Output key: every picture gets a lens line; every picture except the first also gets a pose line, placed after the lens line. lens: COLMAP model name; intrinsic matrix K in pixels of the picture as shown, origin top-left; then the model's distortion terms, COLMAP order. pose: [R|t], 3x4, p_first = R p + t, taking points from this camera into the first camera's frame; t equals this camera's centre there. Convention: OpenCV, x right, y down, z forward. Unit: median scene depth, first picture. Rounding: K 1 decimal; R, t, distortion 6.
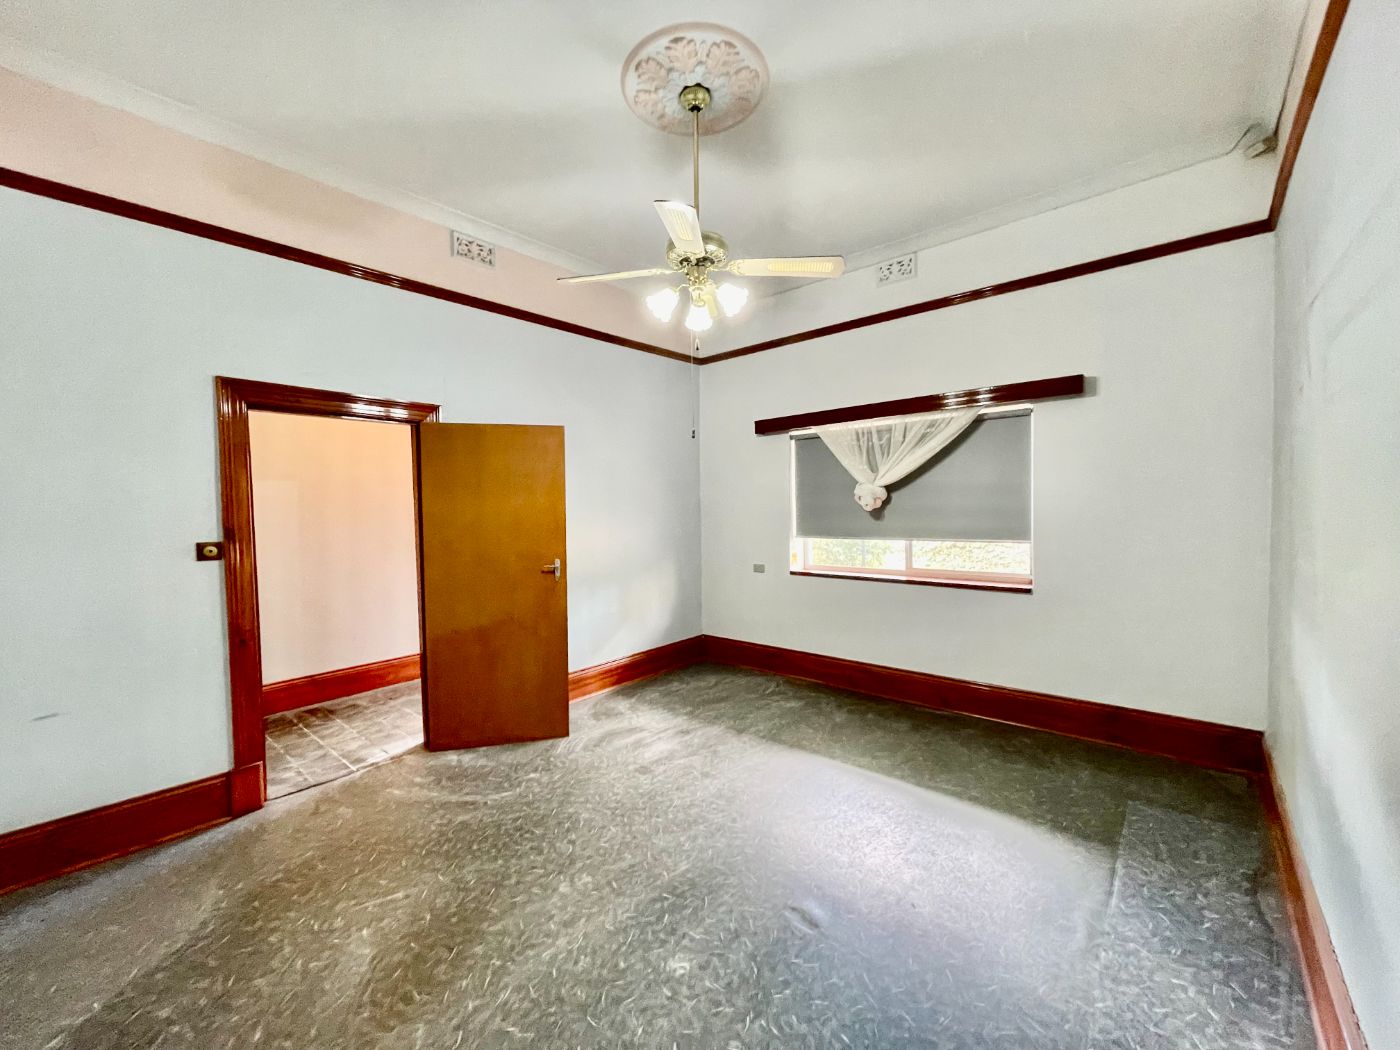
lens RADIAL K [[566.2, 0, 694.0], [0, 566.2, 522.3], [0, 0, 1]] dist [-0.005095, 0.000307]
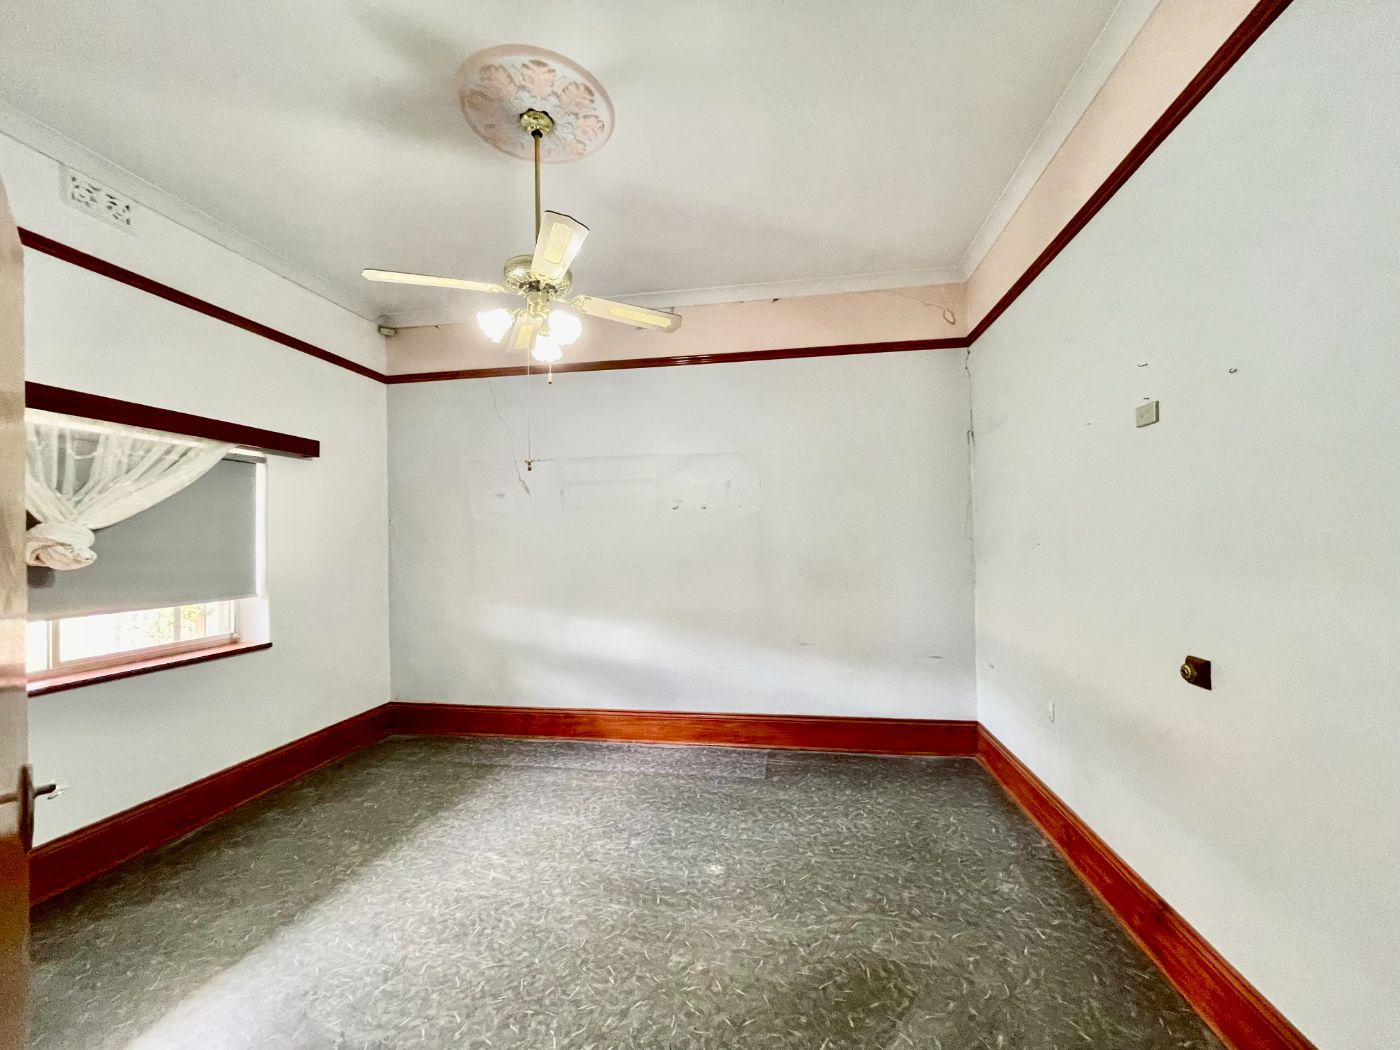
lens RADIAL K [[566.2, 0, 701.0], [0, 566.2, 518.8], [0, 0, 1]] dist [-0.005095, 0.000307]
pose [[-0.534567, 0.062857, 0.842785, -0.967028], [0.052864, 0.997764, -0.040885, -0.024972], [-0.843471, 0.022697, -0.536695, 1.367704]]
